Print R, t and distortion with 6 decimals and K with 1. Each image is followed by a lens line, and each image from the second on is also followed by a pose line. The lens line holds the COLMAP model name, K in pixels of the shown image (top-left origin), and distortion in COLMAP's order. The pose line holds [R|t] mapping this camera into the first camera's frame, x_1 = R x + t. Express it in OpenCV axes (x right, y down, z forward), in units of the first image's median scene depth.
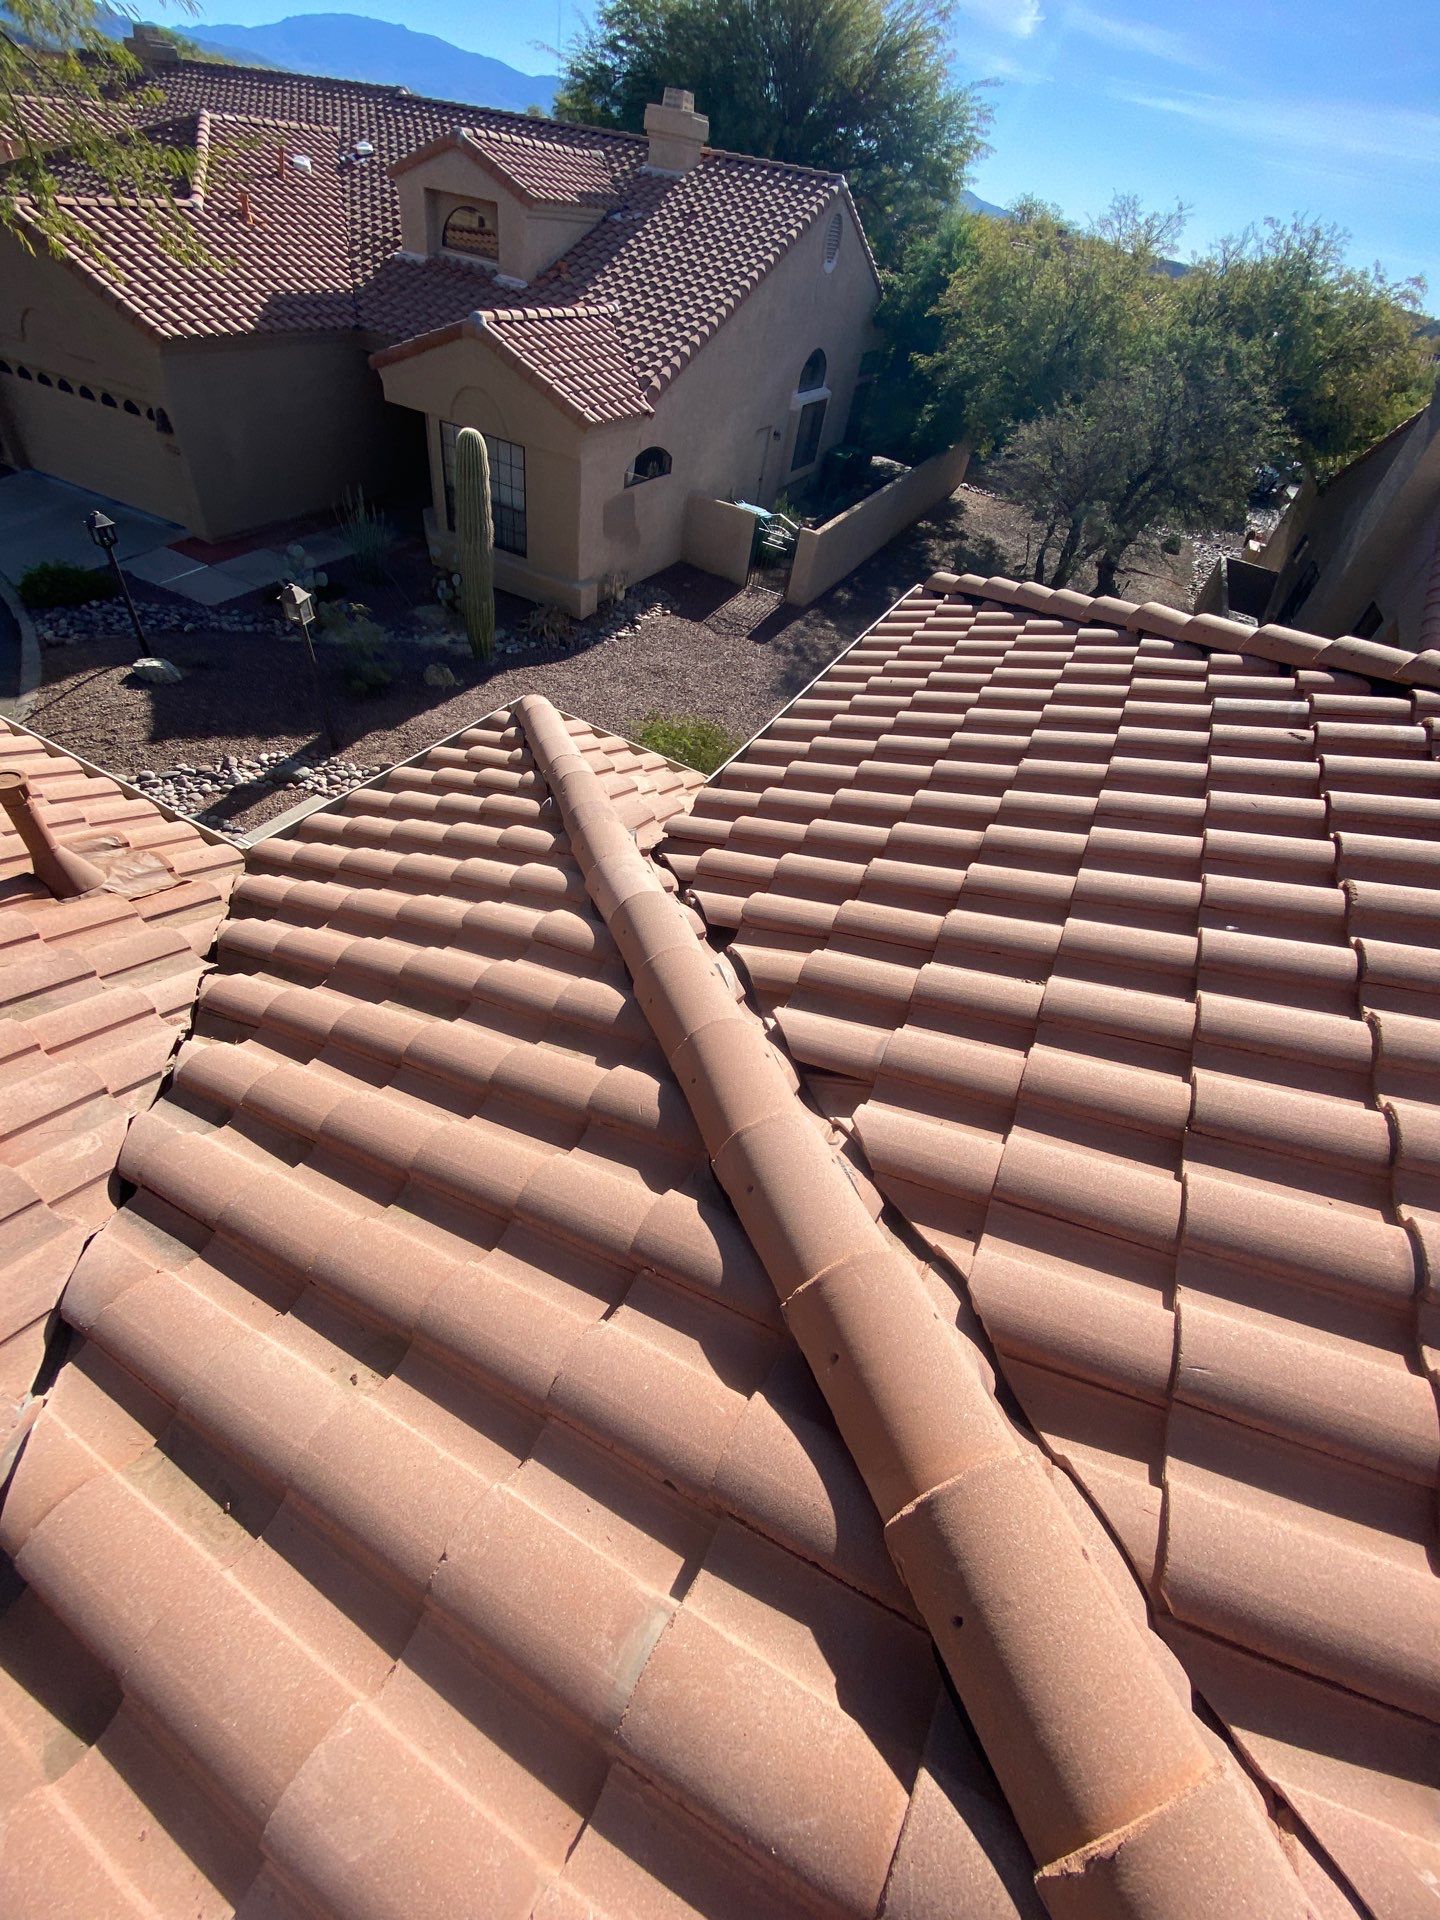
lens RADIAL K [[790.0, 0, 727.5], [0, 790.0, 949.9], [0, 0, 1]] dist [0.017854, -0.019685]
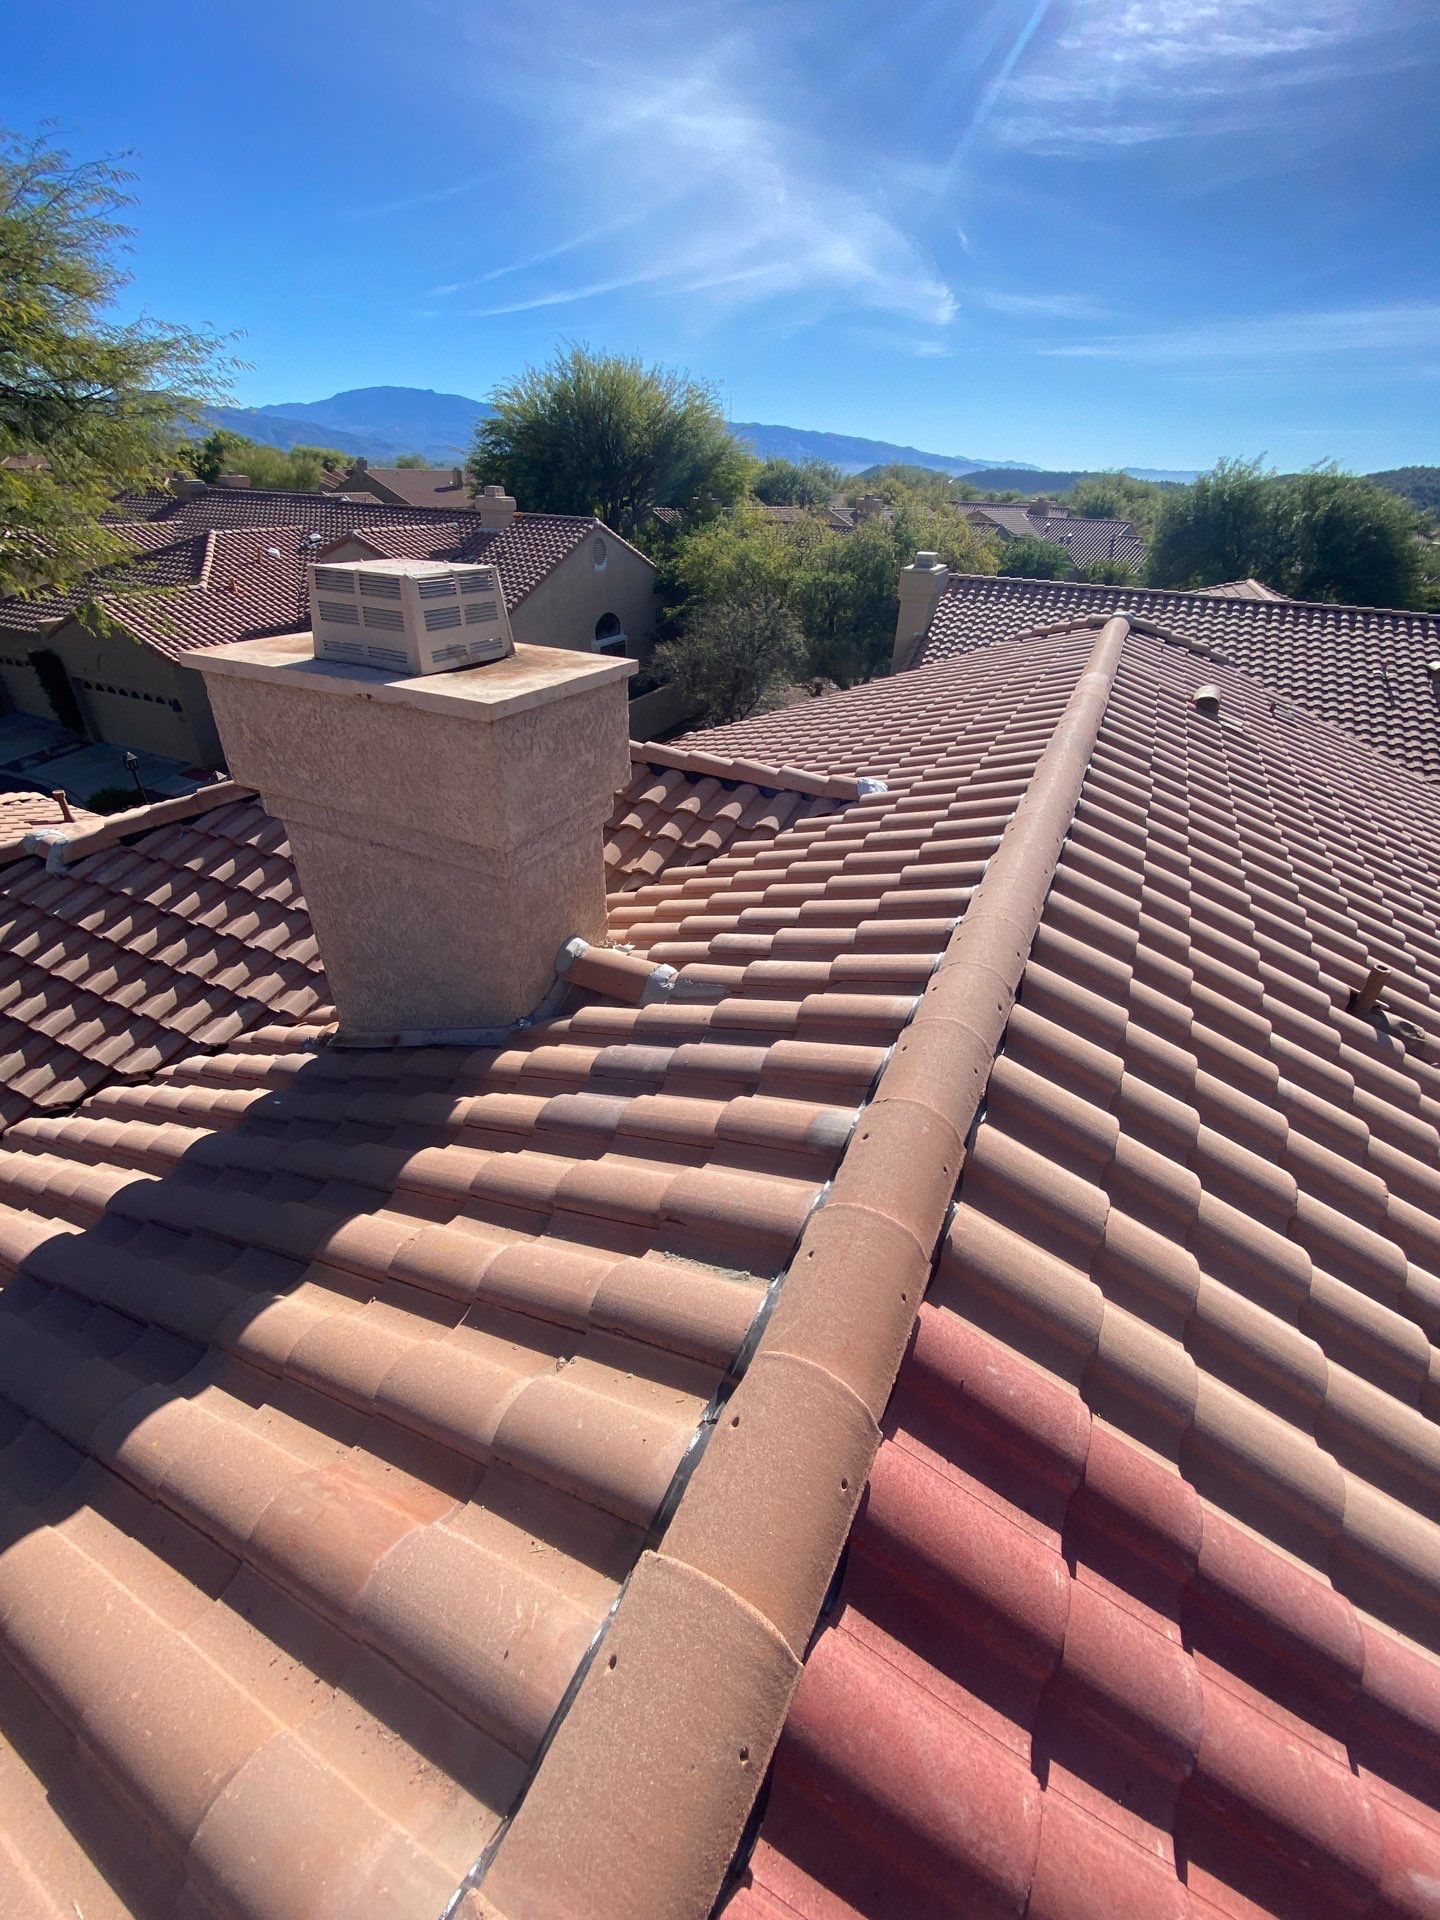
lens RADIAL K [[778.0, 0, 704.5], [0, 778.0, 953.2], [0, 0, 1]] dist [0.029047, -0.023136]
pose [[0.992636, -0.106164, -0.058334, 0.411279], [0.090703, 0.970596, -0.222974, 0.297676], [0.080291, 0.216041, 0.973077, -0.398945]]
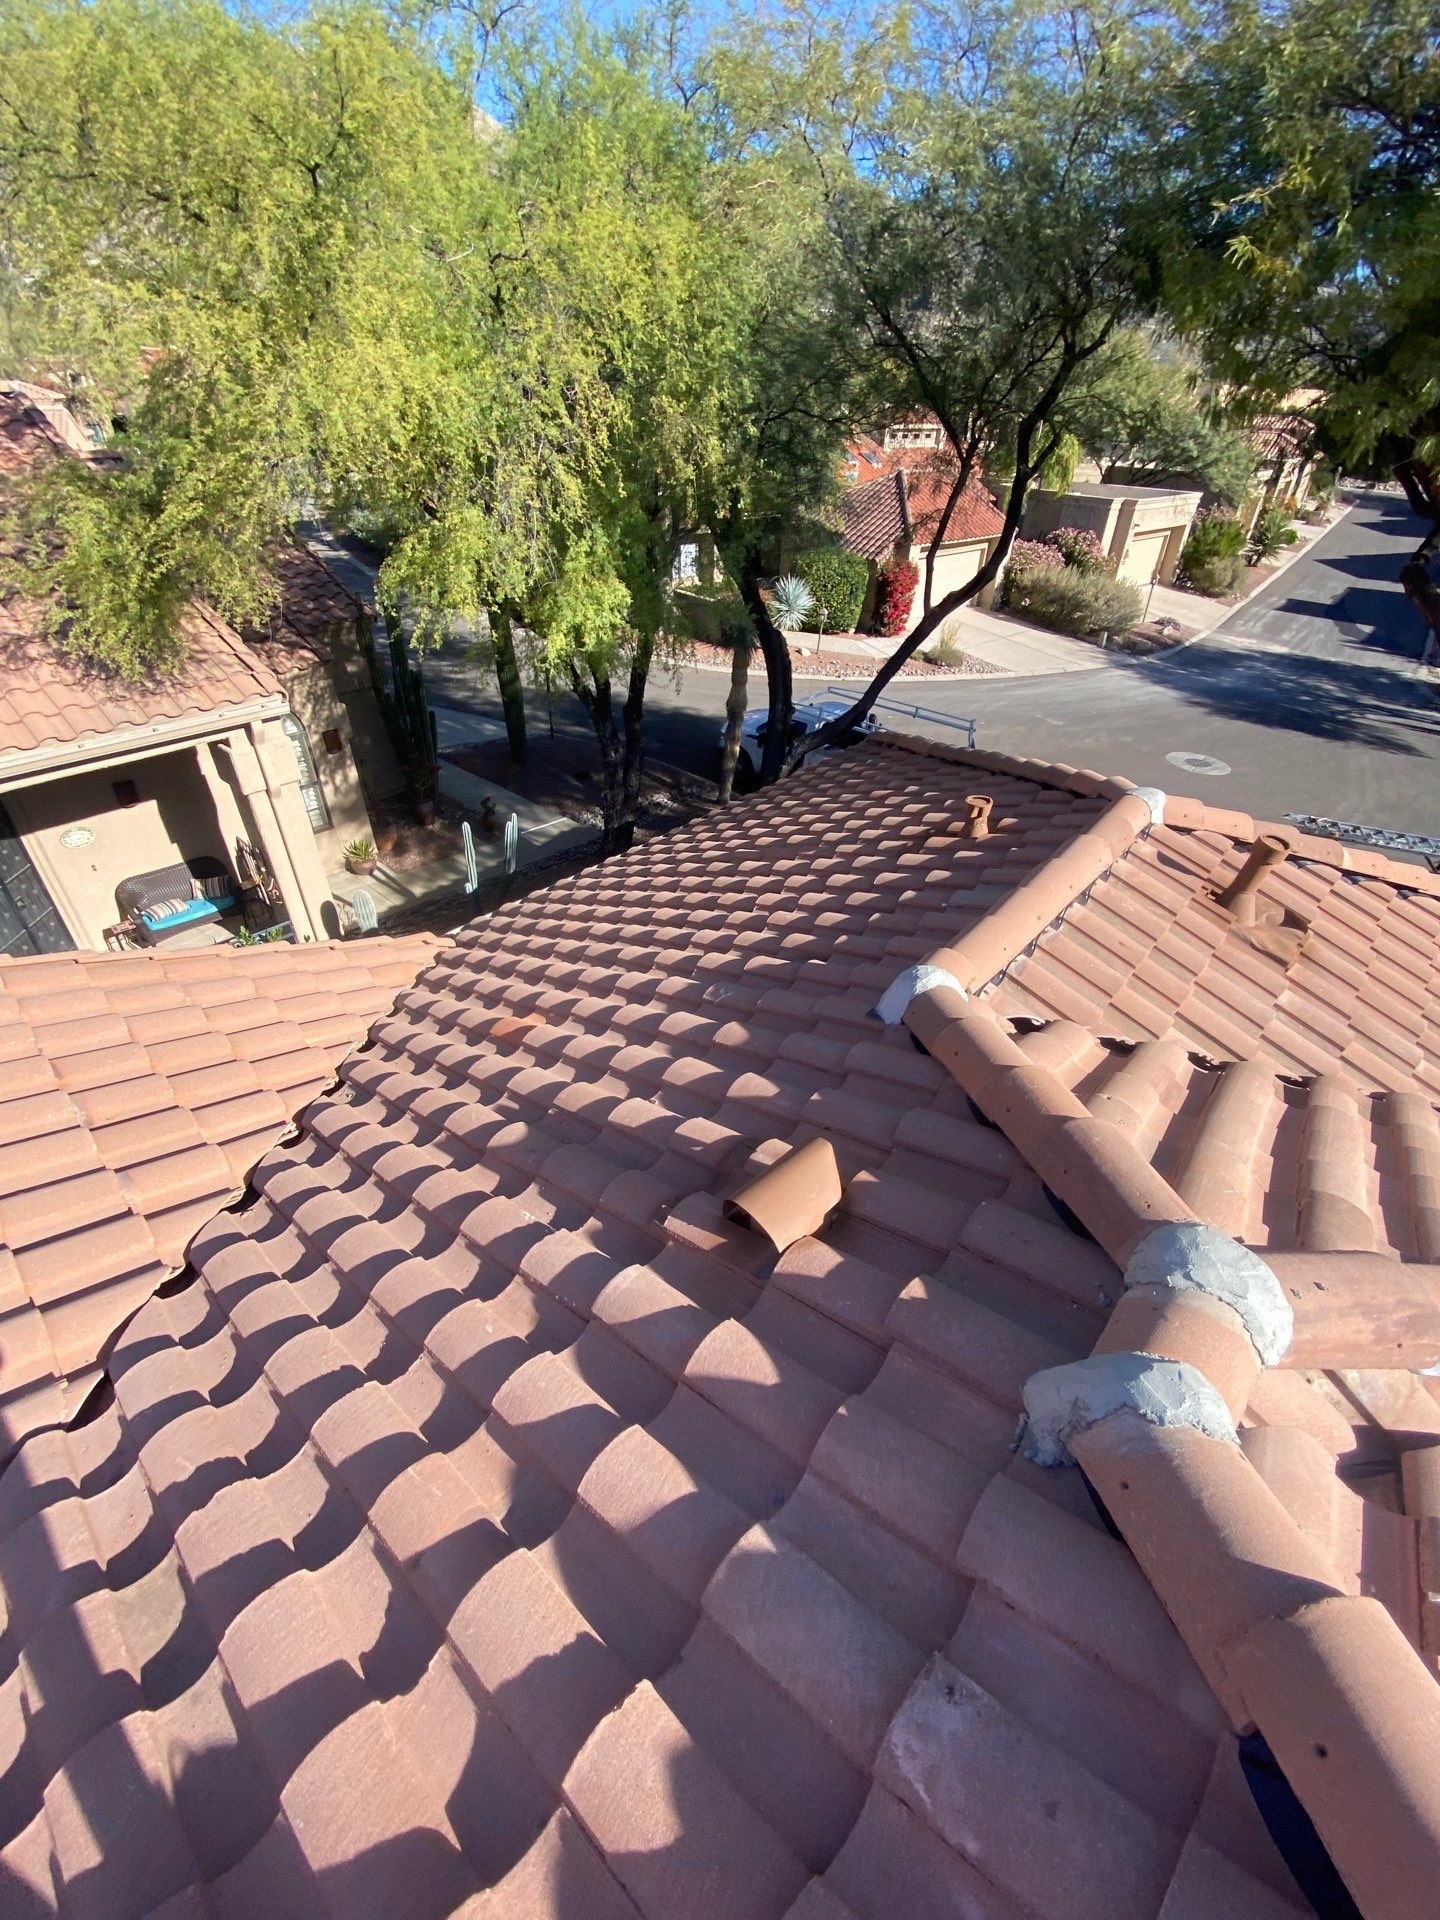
lens RADIAL K [[790.0, 0, 727.5], [0, 790.0, 949.9], [0, 0, 1]] dist [0.017854, -0.019685]
pose [[-0.214372, 0.427060, -0.878444, 0.156078], [-0.727538, 0.530258, 0.435333, 0.108586], [0.651716, 0.732425, 0.197029, -0.152289]]
